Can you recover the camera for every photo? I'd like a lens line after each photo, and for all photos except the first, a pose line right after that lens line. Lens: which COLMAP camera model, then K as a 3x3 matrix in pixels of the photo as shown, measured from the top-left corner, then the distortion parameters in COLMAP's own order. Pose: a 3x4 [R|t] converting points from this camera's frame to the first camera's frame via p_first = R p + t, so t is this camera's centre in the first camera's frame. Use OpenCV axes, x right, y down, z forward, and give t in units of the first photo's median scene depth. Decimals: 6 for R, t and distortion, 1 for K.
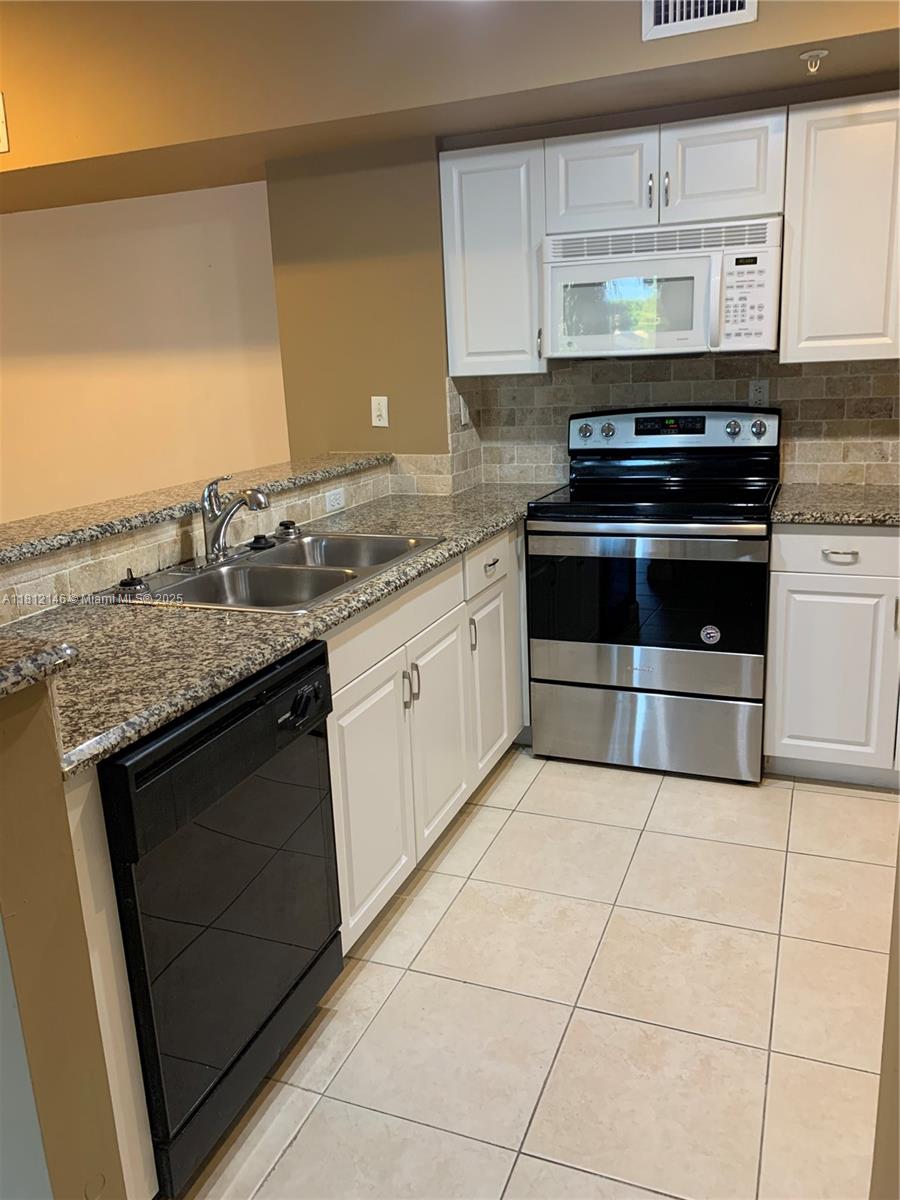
lens RADIAL K [[923.9, 0, 451.4], [0, 923.9, 581.6], [0, 0, 1]] dist [0.004902, 0.001431]
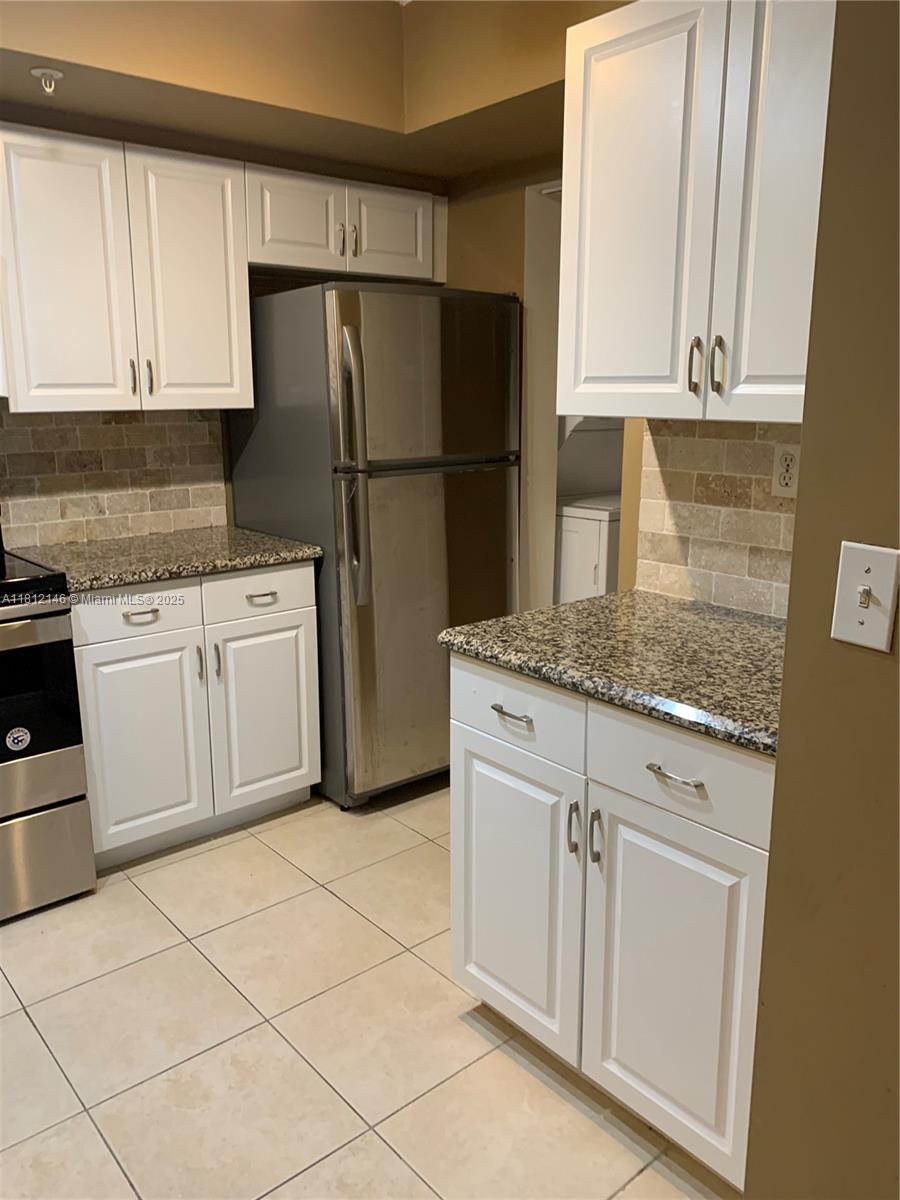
lens RADIAL K [[923.9, 0, 451.4], [0, 923.9, 581.6], [0, 0, 1]] dist [0.004902, 0.001431]
pose [[0.464736, -0.141976, 0.873993, -0.238315], [0.190902, 0.979914, 0.057672, -0.053231], [-0.864625, 0.140044, 0.482505, 0.252218]]
